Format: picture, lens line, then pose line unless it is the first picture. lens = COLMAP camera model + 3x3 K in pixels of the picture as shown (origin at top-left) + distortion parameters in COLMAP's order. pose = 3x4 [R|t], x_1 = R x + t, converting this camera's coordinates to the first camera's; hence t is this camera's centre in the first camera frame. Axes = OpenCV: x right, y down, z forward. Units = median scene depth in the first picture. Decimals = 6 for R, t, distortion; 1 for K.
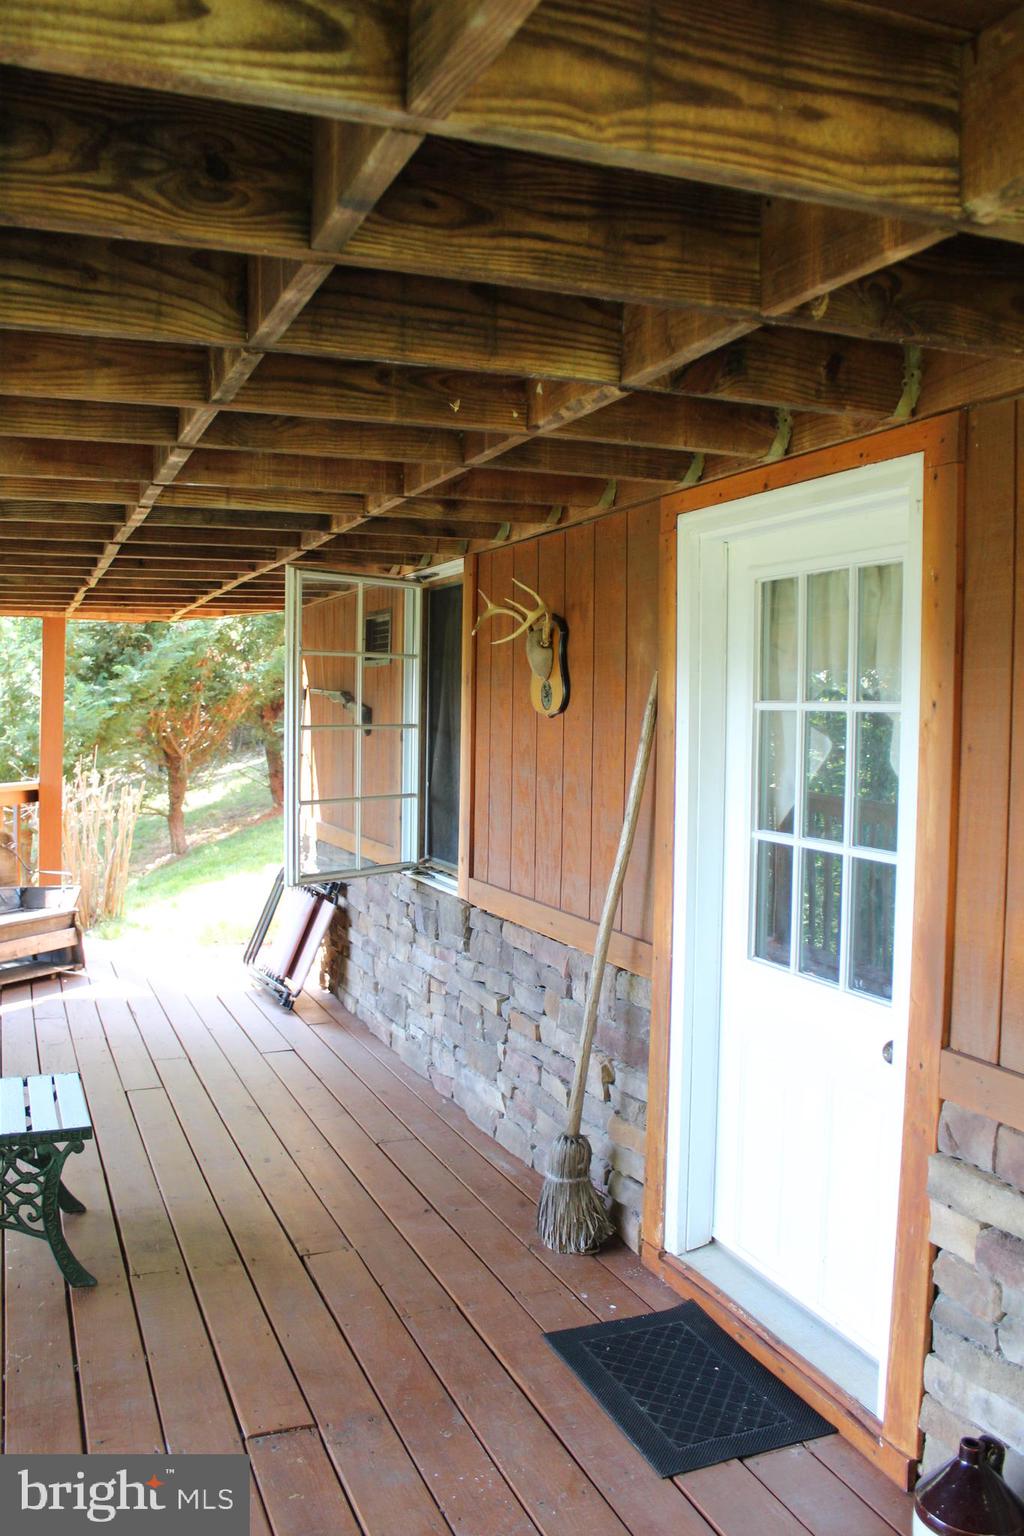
lens RADIAL K [[1286.9, 0, 503.5], [0, 1286.9, 756.2], [0, 0, 1]] dist [-0.148716, 0.108359]
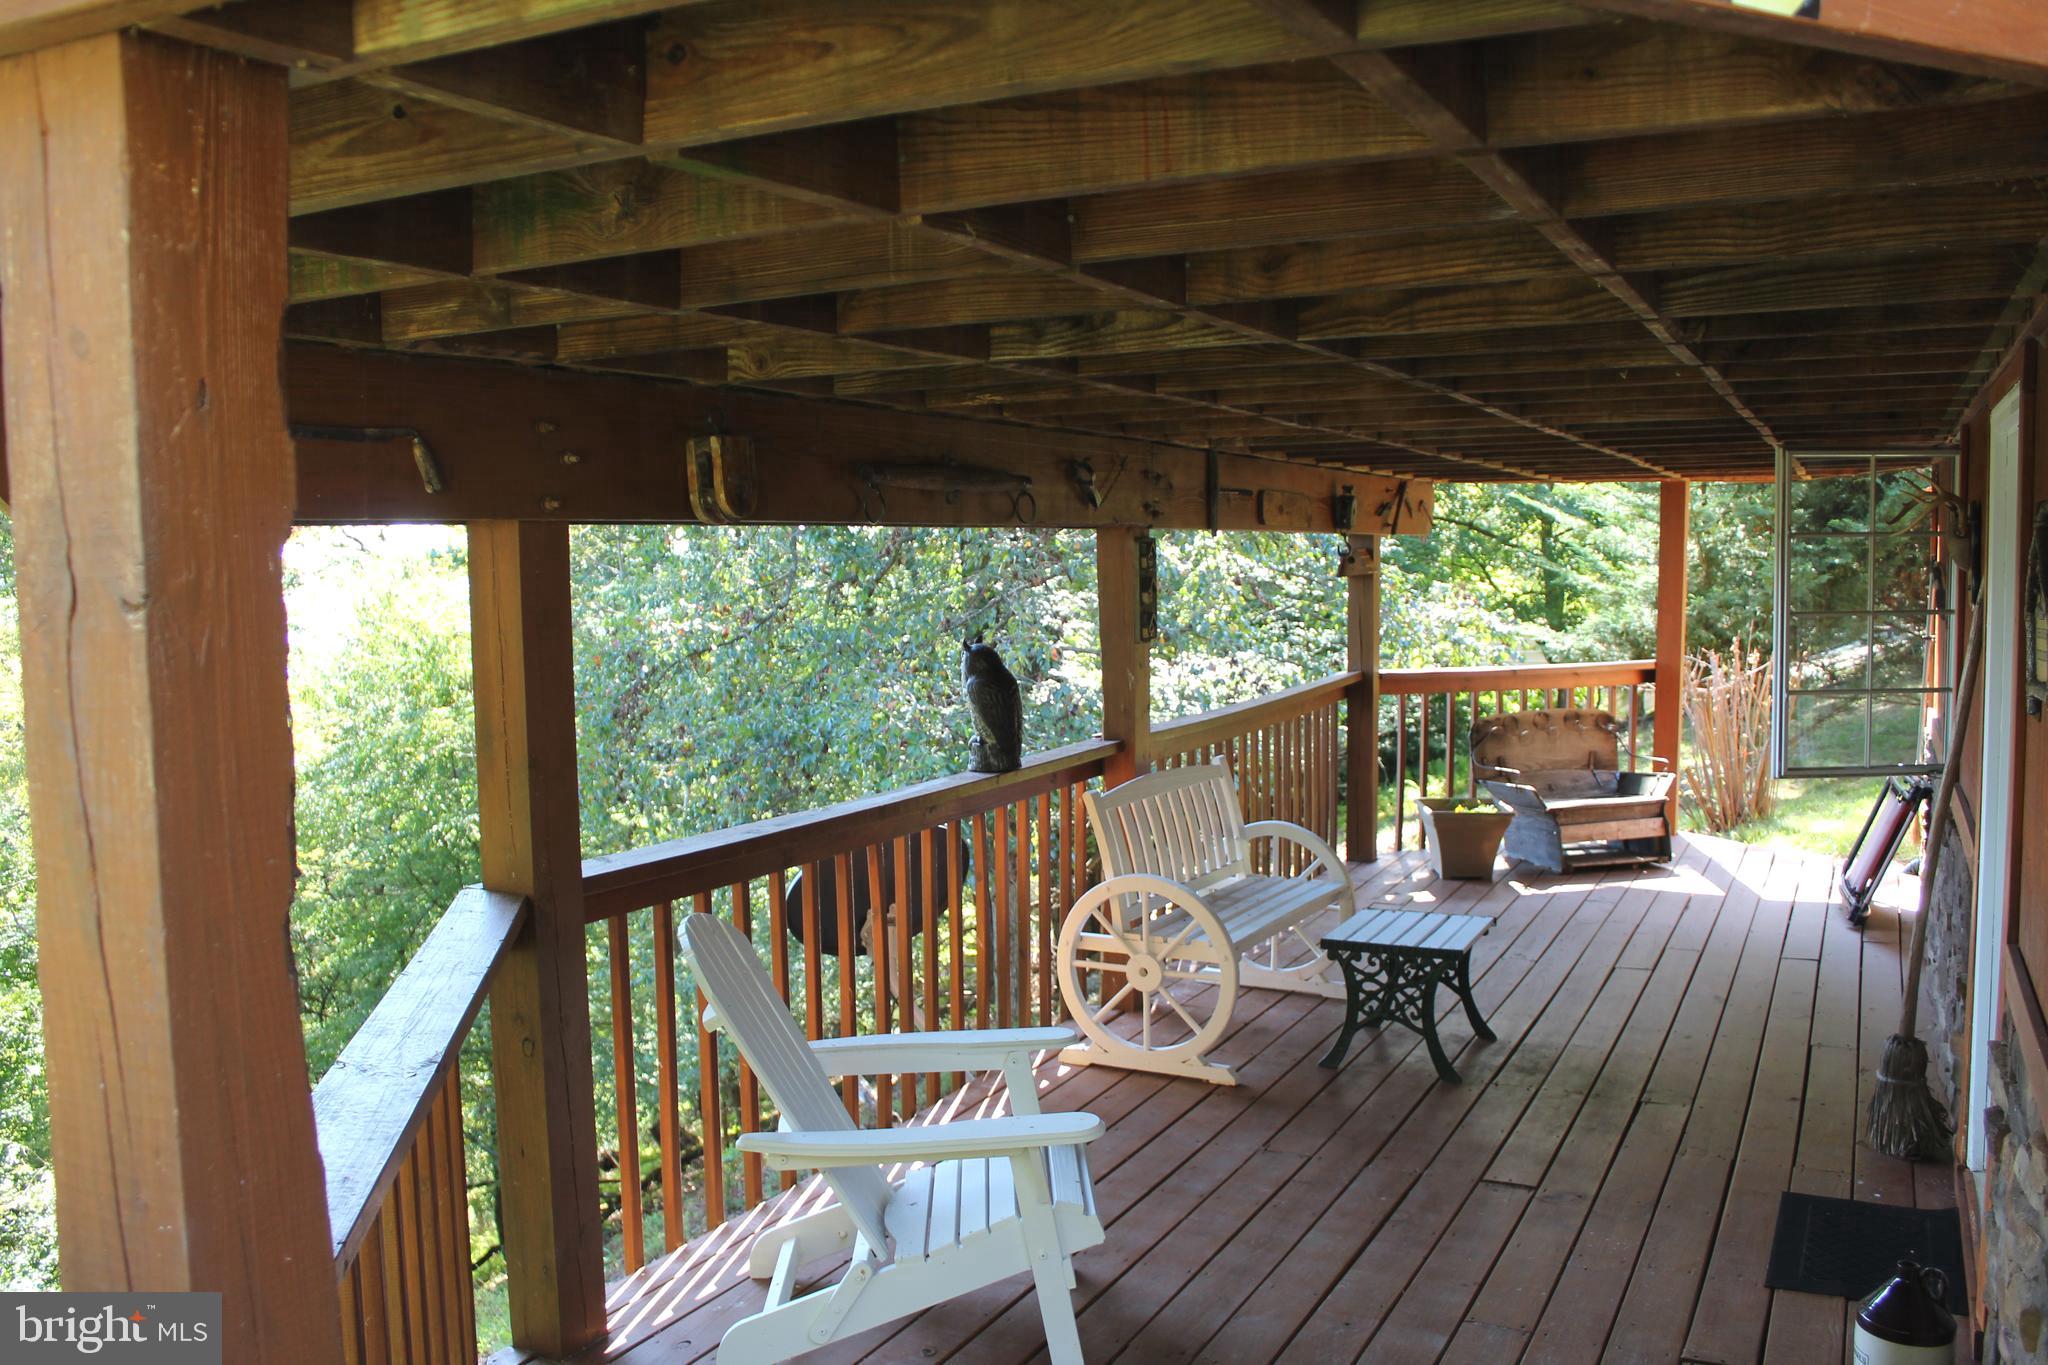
lens RADIAL K [[1715.8, 0, 1030.8], [0, 1715.8, 687.4], [0, 0, 1]] dist [-0.148716, 0.108359]
pose [[0.665909, 0.040169, -0.744951, 0.290867], [-0.009387, 0.998921, 0.045473, -0.014071], [0.745974, -0.023287, 0.665568, -0.190796]]
